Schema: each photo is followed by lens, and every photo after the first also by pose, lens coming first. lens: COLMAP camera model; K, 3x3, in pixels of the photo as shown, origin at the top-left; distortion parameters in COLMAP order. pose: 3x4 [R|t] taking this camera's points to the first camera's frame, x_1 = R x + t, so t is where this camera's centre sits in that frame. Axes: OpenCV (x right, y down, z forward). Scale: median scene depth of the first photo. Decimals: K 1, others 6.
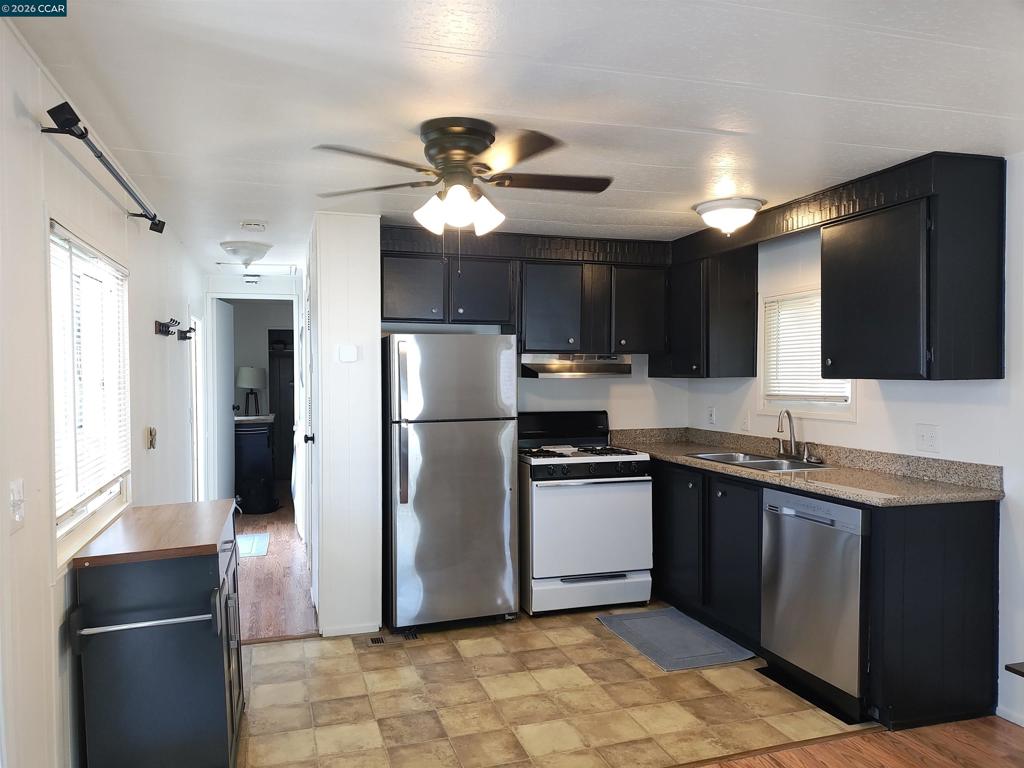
lens RADIAL K [[749.3, 0, 512.0], [0, 749.3, 384.0], [0, 0, 1]] dist [0.000142, -0.000125]
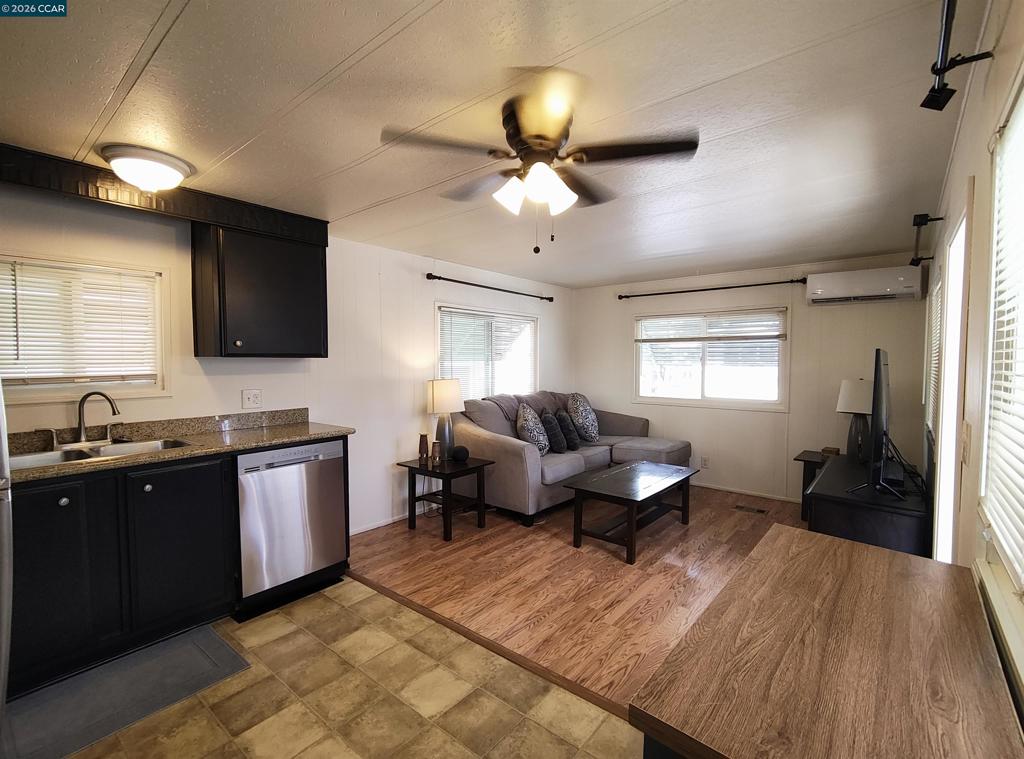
lens RADIAL K [[471.7, 0, 509.4], [0, 471.7, 378.7], [0, 0, 1]] dist [0.004290, 0.001246]
pose [[-0.542049, -0.028920, 0.839849, -0.521418], [0.015596, 0.998889, 0.044463, 0.000216], [-0.840202, 0.037200, -0.540996, 1.173732]]
